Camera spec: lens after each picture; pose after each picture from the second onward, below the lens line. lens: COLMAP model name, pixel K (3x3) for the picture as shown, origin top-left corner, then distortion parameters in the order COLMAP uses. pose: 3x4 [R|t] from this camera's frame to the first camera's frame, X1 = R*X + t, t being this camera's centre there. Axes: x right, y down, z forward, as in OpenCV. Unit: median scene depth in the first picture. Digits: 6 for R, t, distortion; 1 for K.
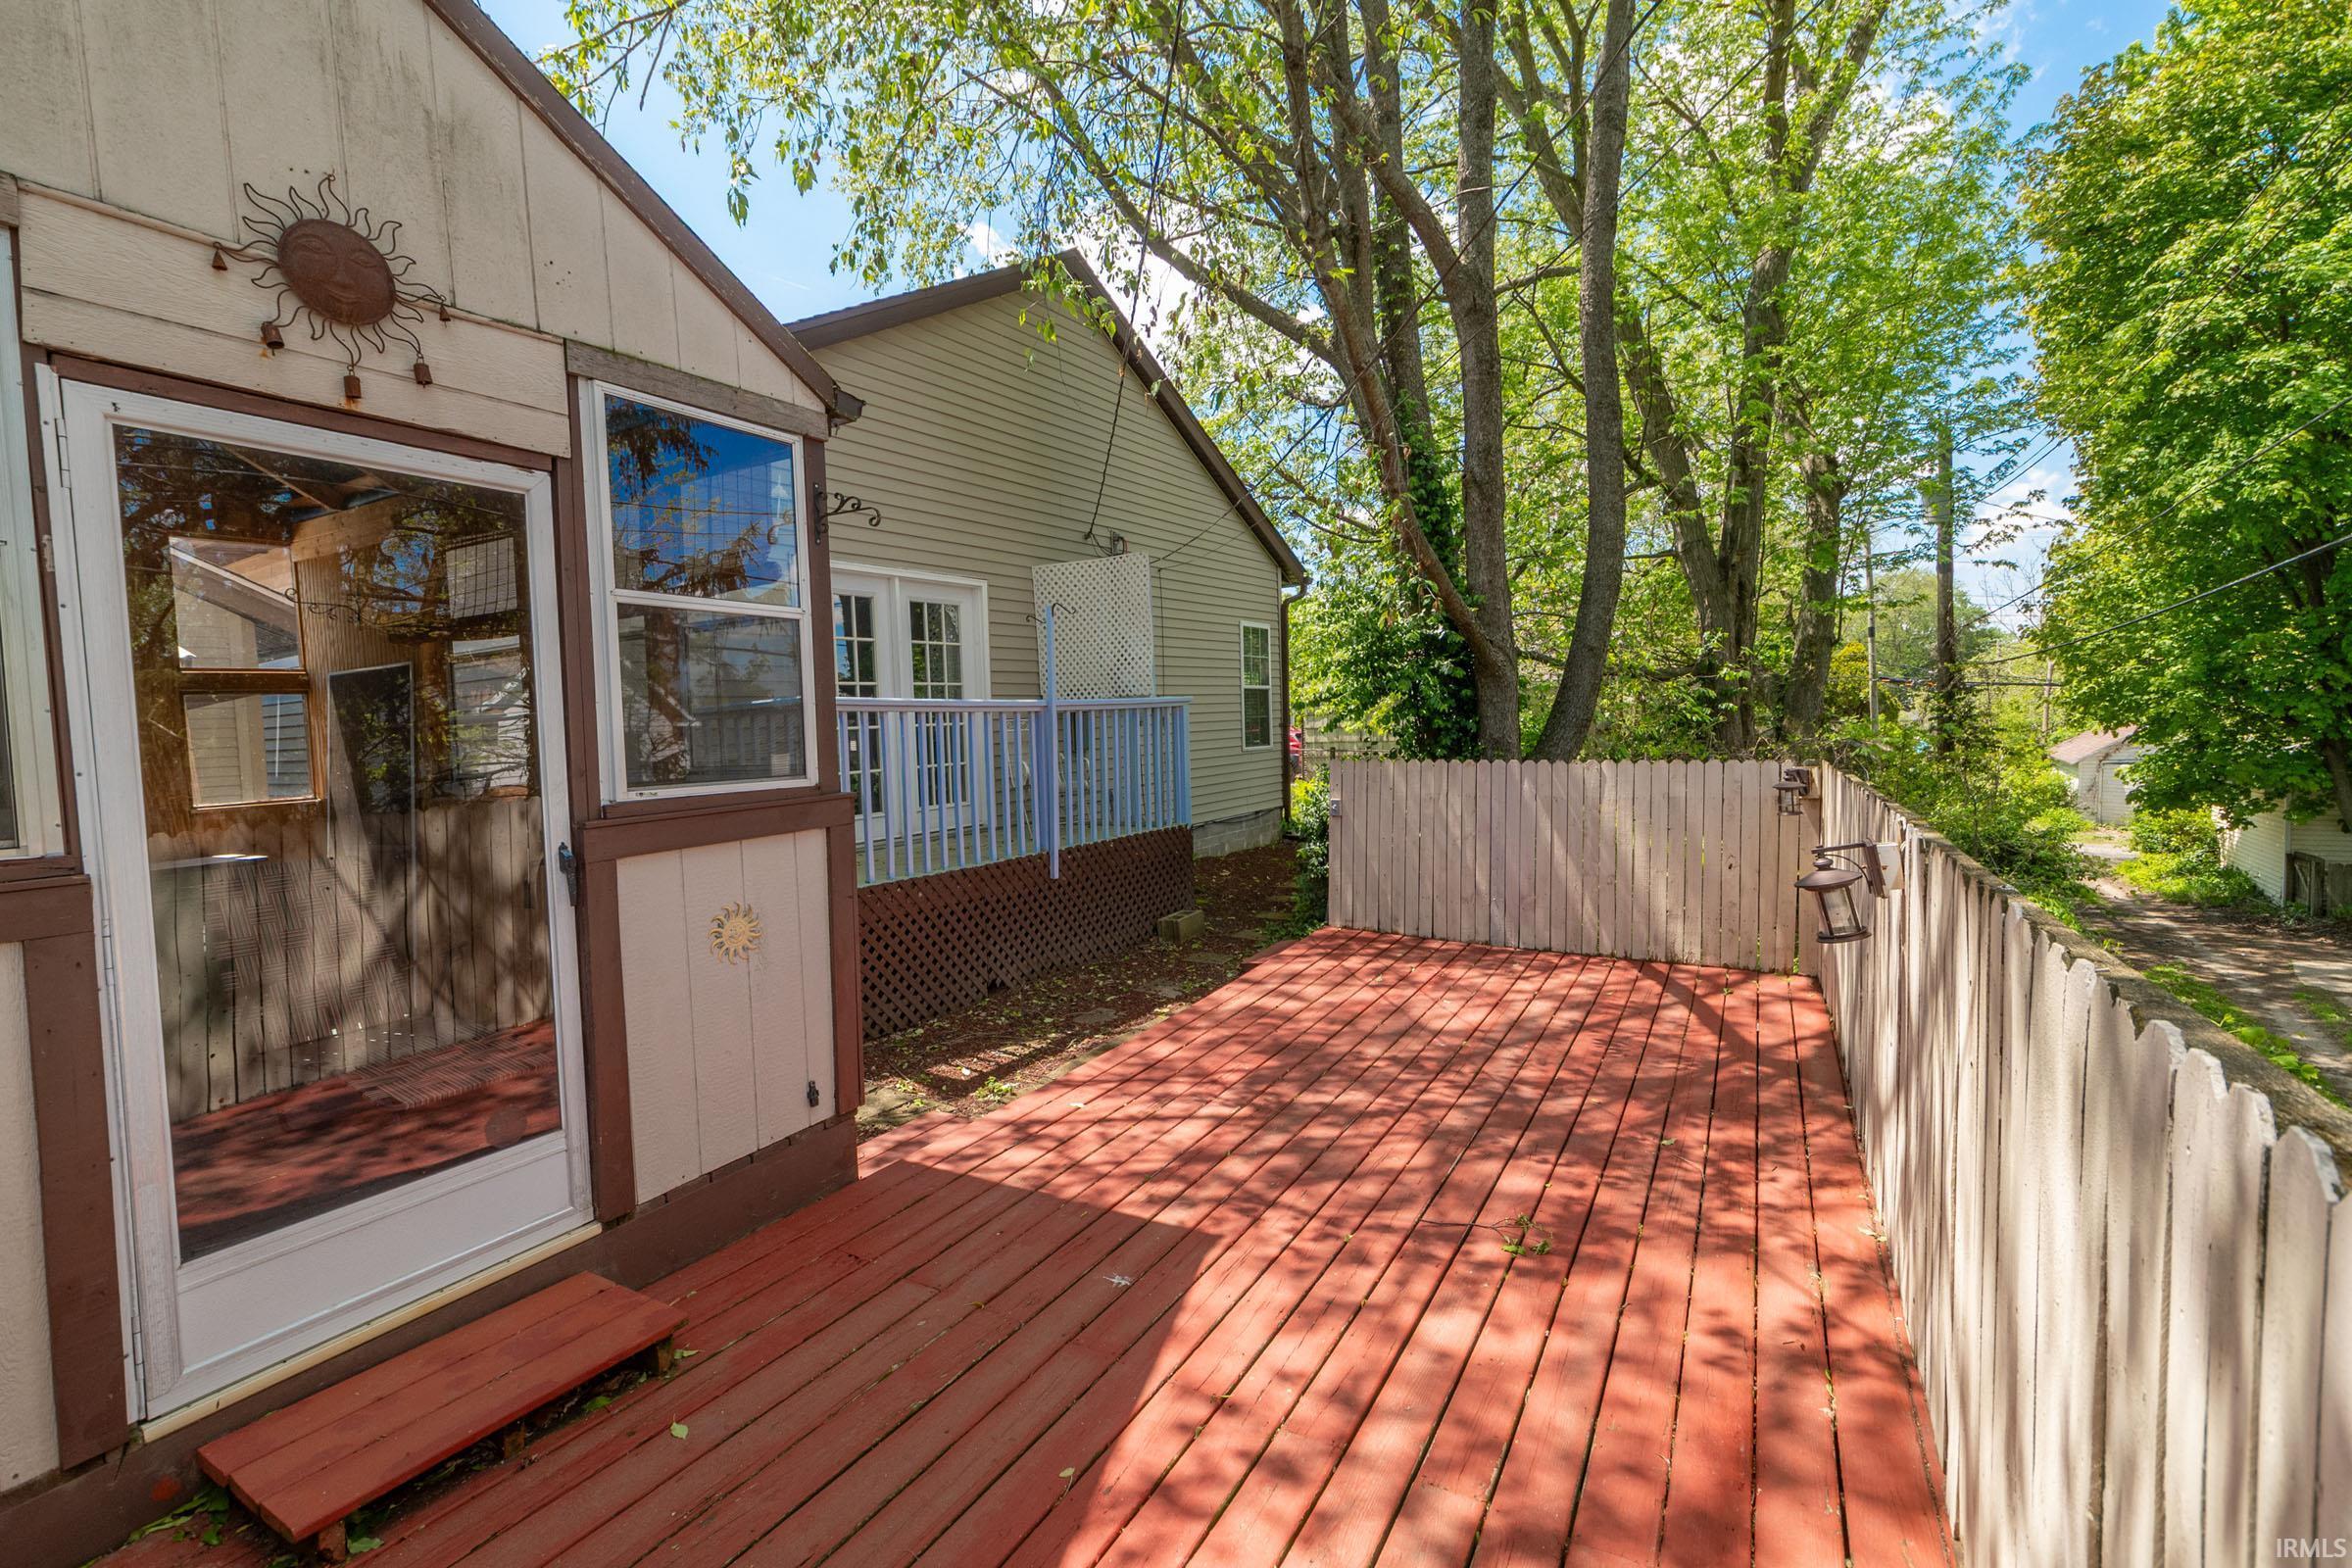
lens RADIAL K [[1039.9, 0, 1176.0], [0, 1039.9, 784.0], [0, 0, 1]] dist [0.000892, 0.000039]
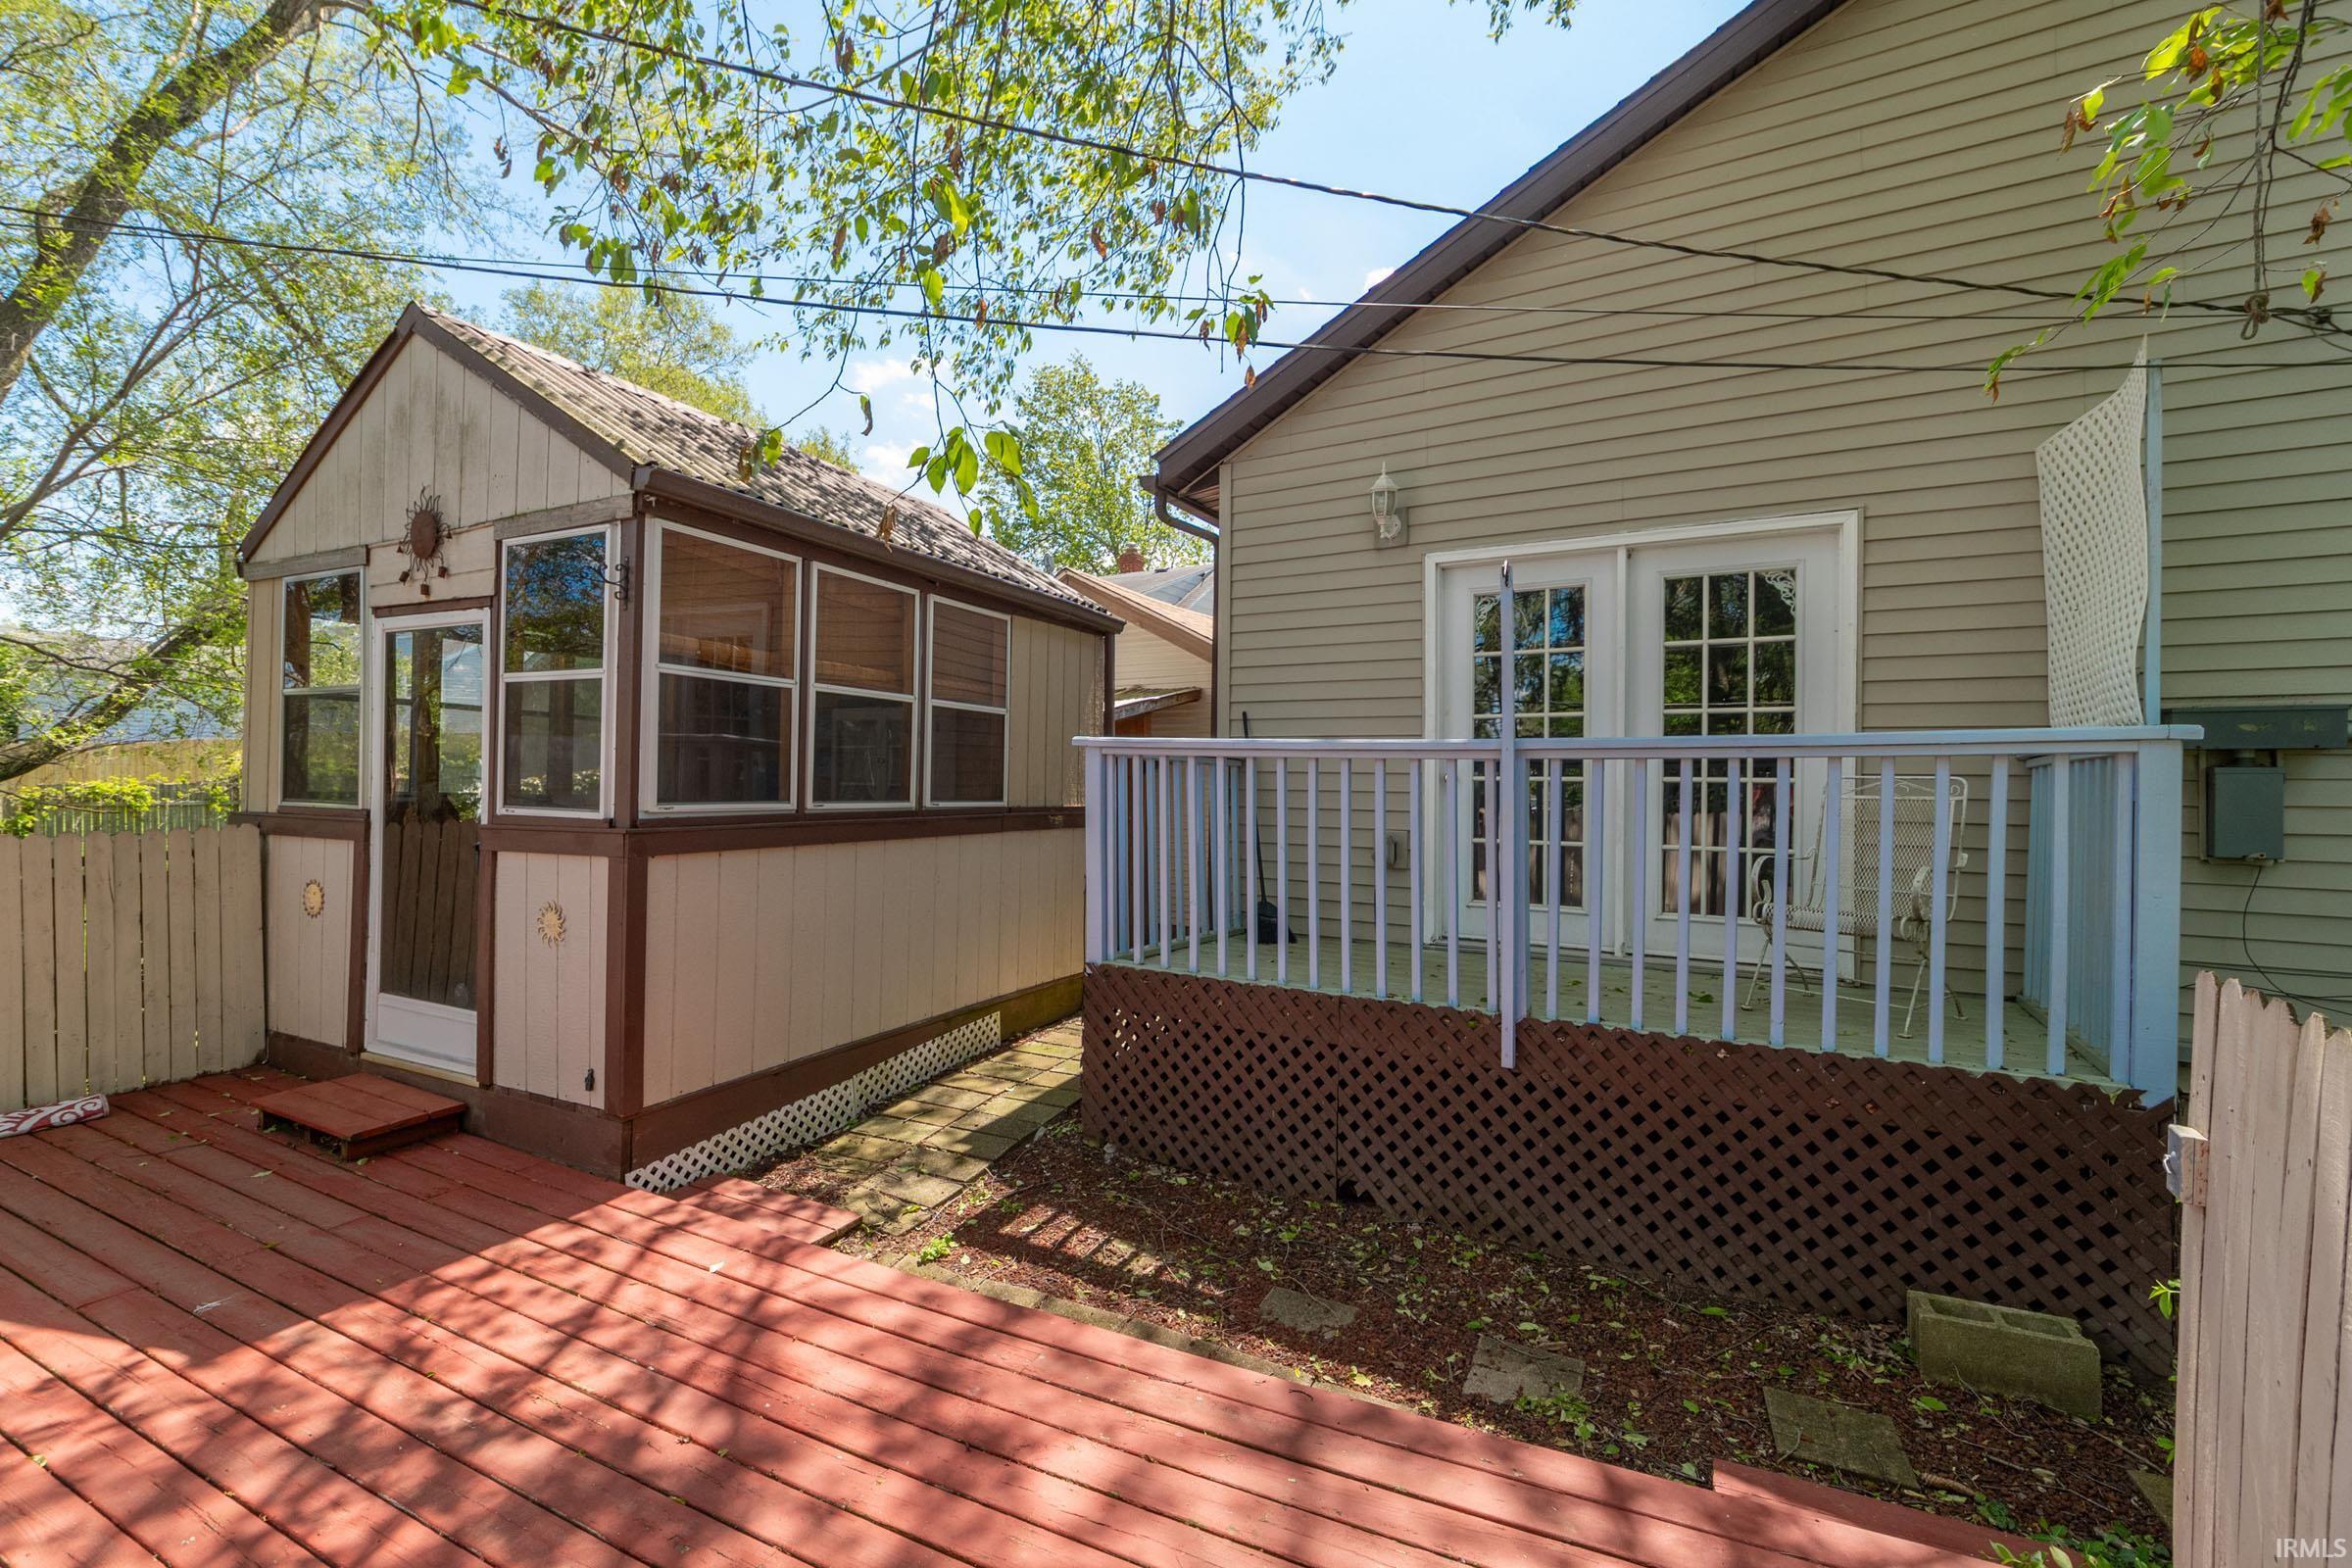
lens RADIAL K [[1068.2, 0, 1176.0], [0, 1068.2, 784.0], [0, 0, 1]] dist [0.004007, 0.000771]
pose [[0.024760, 0.038330, -0.998958, 0.464299], [-0.073934, 0.996598, 0.036407, -0.069276], [0.996956, 0.072956, 0.027510, 0.862081]]
